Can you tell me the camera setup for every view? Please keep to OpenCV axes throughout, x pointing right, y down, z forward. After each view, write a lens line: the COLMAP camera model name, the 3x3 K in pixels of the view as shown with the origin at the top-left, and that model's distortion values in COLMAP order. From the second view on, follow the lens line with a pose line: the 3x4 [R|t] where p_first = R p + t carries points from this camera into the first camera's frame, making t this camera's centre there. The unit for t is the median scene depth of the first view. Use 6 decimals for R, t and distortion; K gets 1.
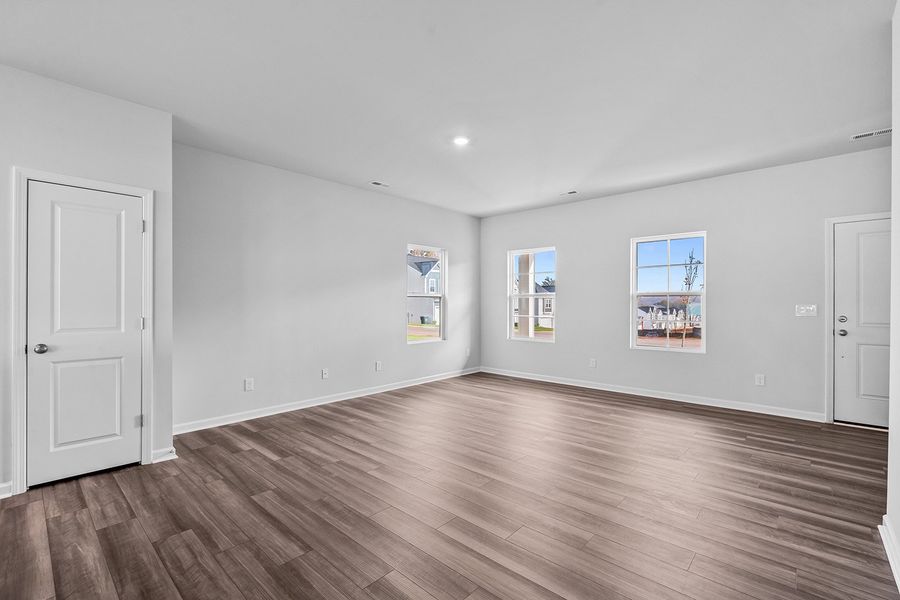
lens RADIAL K [[398.6, 0, 449.1], [0, 398.6, 302.2], [0, 0, 1]] dist [-0.001375, 0.000007]
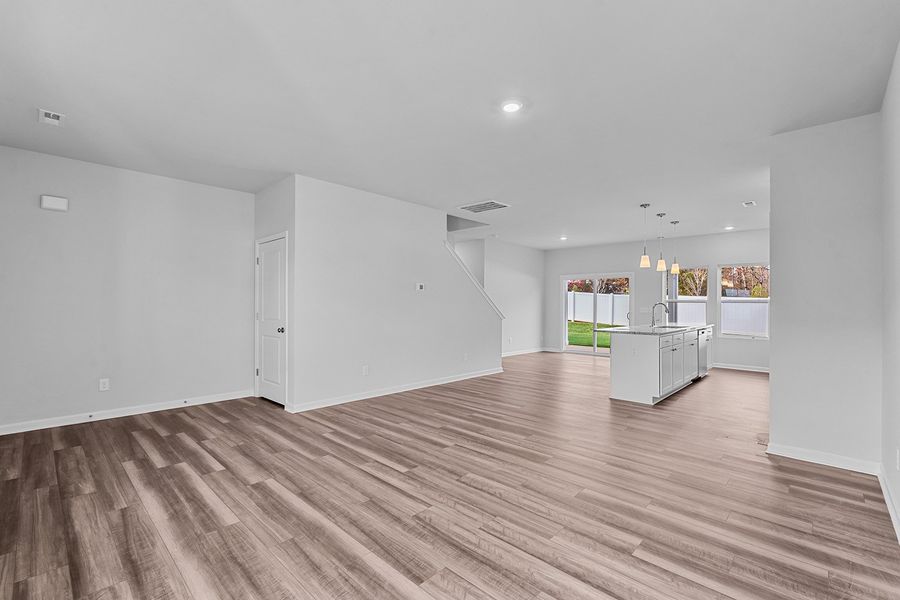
lens RADIAL K [[398.6, 0, 449.1], [0, 398.6, 302.2], [0, 0, 1]] dist [-0.001375, 0.000007]
pose [[-0.999755, -0.005920, 0.021306, 0.133666], [-0.006064, 0.999959, -0.006714, -0.004181], [-0.021265, -0.006842, -0.999750, 1.780996]]
